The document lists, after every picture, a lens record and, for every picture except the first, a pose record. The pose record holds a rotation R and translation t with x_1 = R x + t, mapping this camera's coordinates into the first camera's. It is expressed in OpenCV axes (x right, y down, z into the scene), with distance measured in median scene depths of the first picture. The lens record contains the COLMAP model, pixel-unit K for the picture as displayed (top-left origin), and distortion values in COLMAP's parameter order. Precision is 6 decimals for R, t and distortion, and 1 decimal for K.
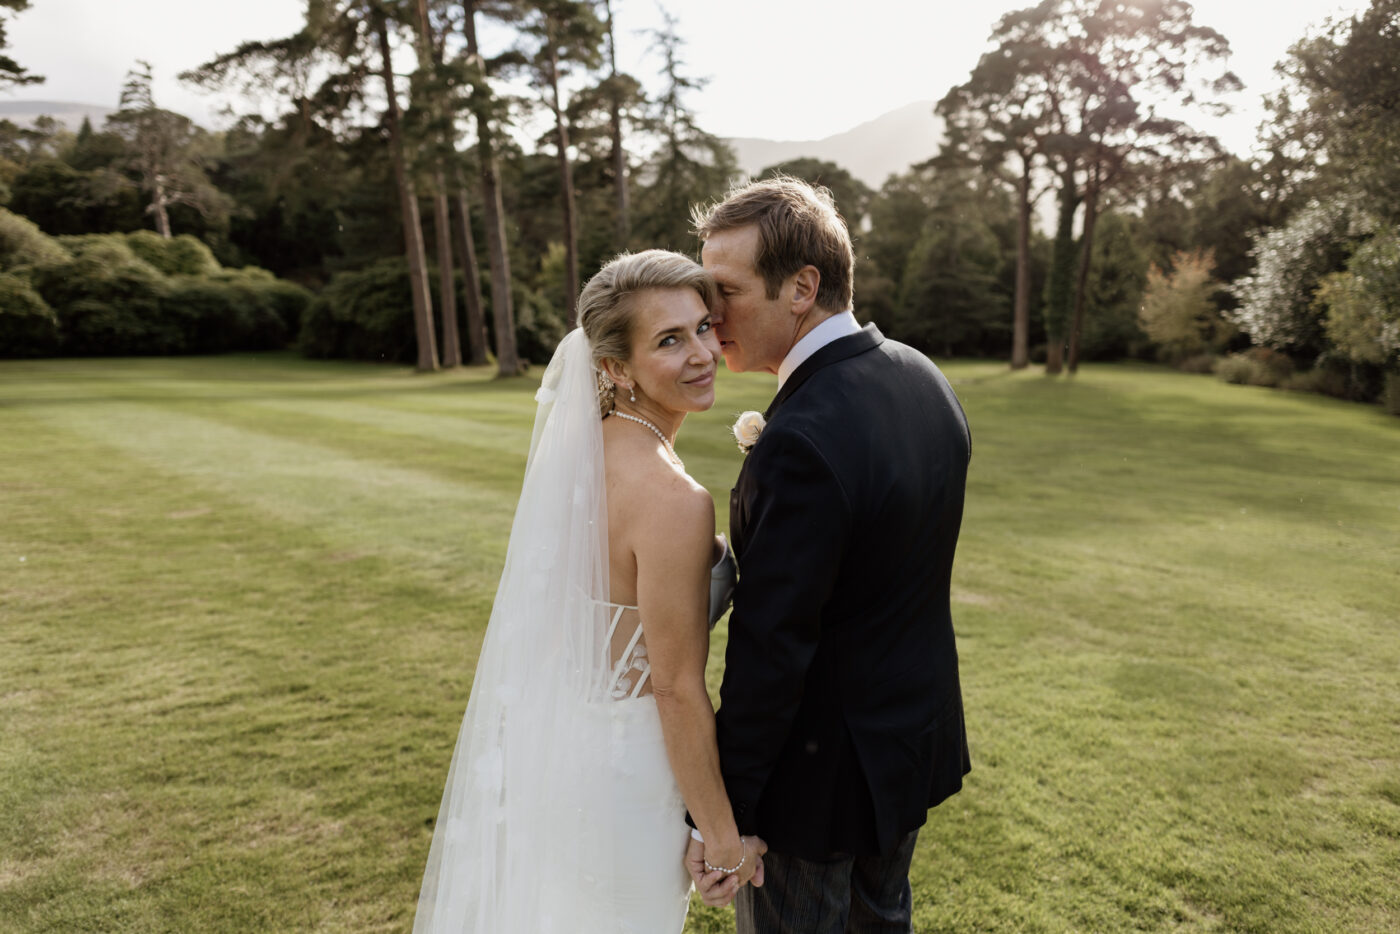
lens RADIAL K [[990.1, 0, 703.4], [0, 990.1, 461.7], [0, 0, 1]] dist [0.003549, -0.005991]
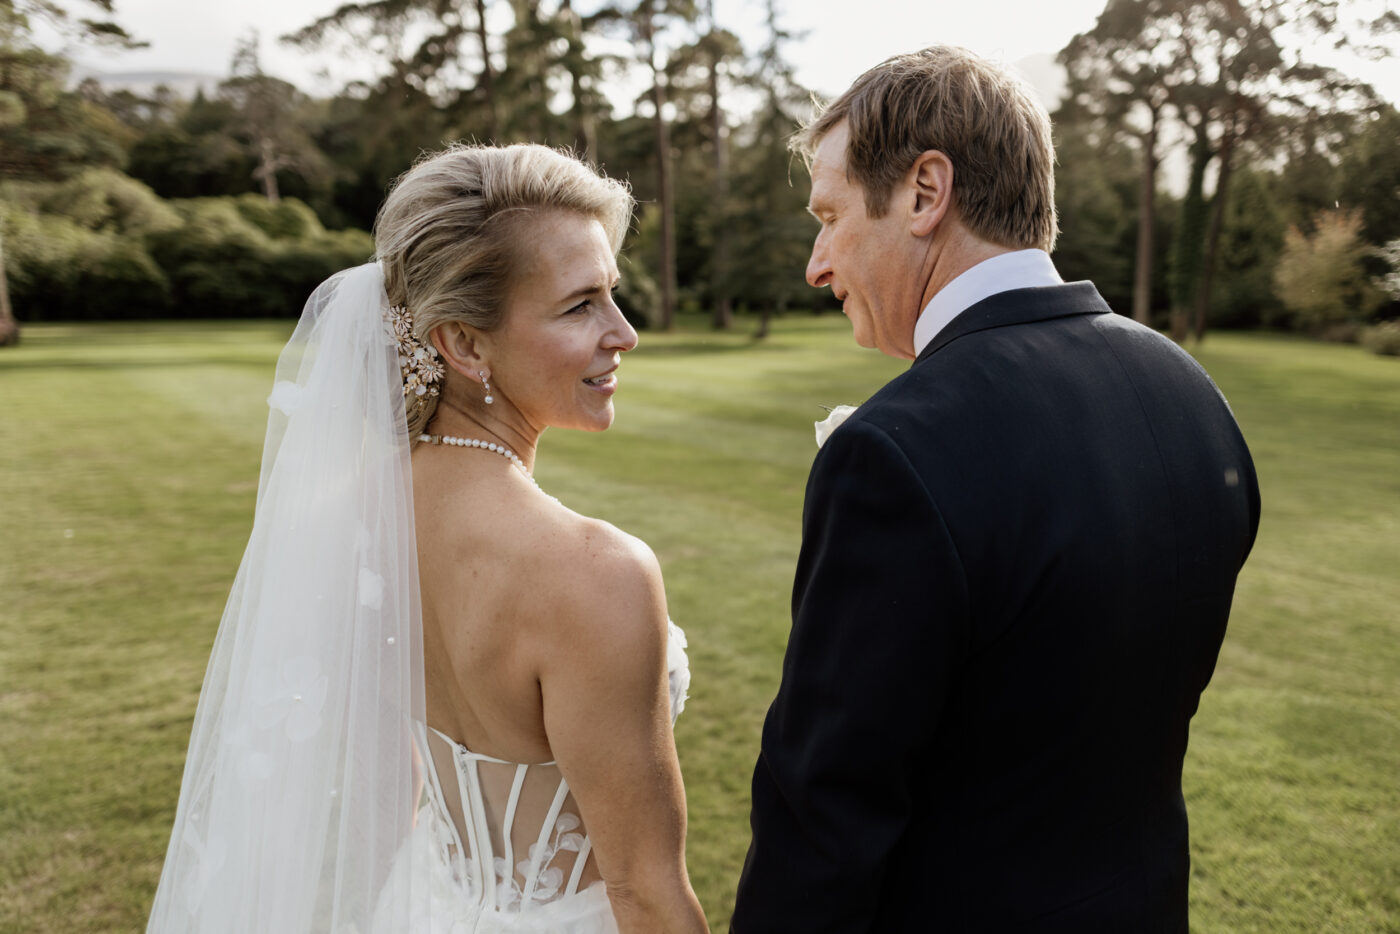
lens RADIAL K [[1007.0, 0, 696.9], [0, 1007.0, 459.3], [0, 0, 1]] dist [0.004384, -0.012857]
pose [[0.994756, 0.019526, -0.100399, 0.001277], [-0.016548, 0.999401, 0.030410, -0.001503], [0.100933, -0.028589, 0.994482, 0.011739]]
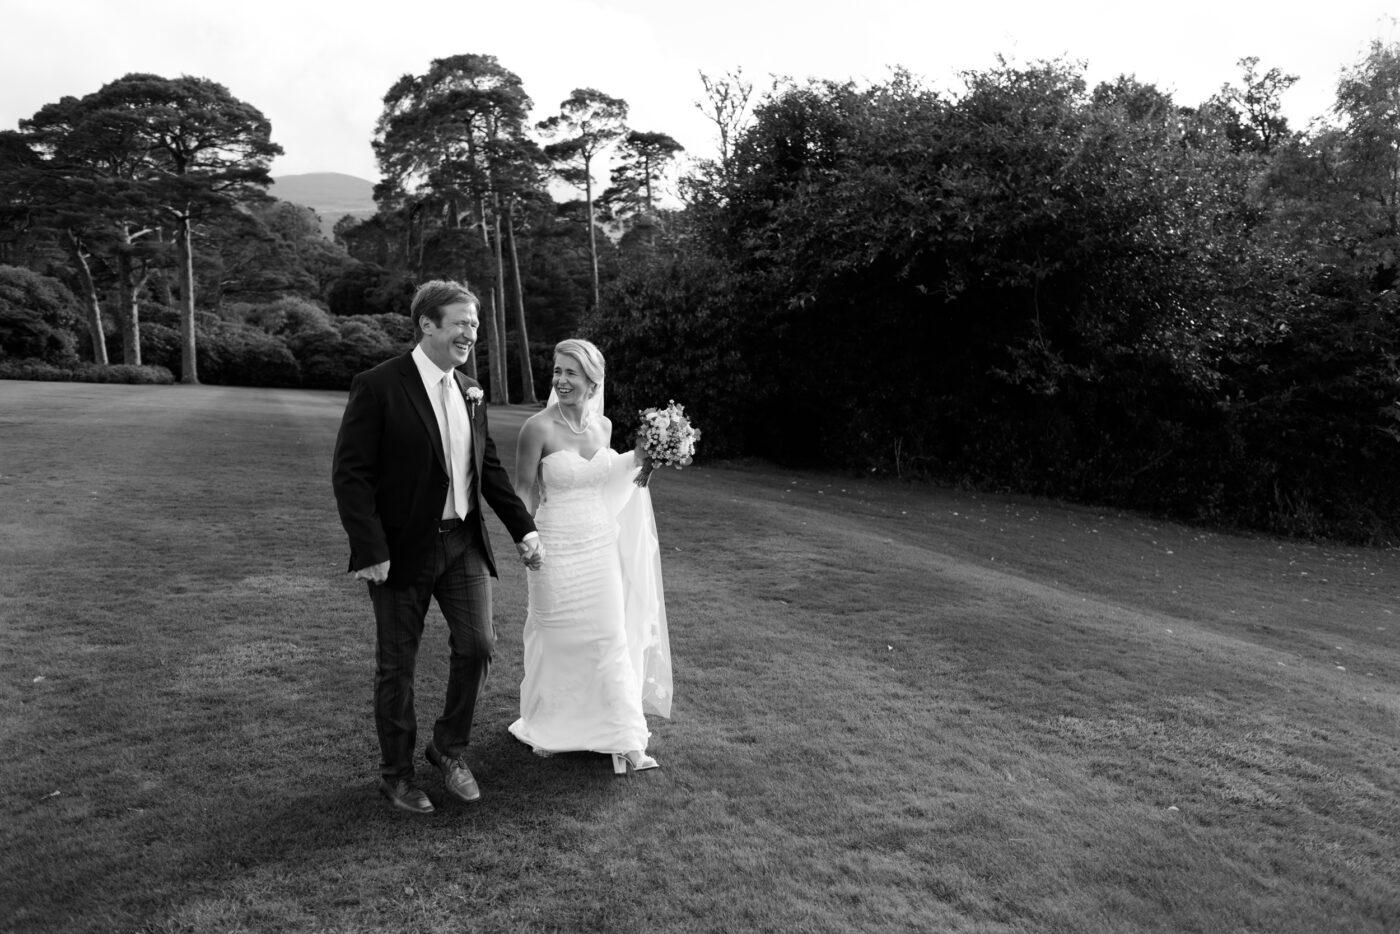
lens RADIAL K [[1007.0, 0, 696.9], [0, 1007.0, 459.3], [0, 0, 1]] dist [0.004384, -0.012857]
pose [[0.947612, 0.056024, -0.314473, 0.480506], [-0.081125, 0.994429, -0.067299, 0.067180], [0.308950, 0.089285, 0.946878, -0.358724]]
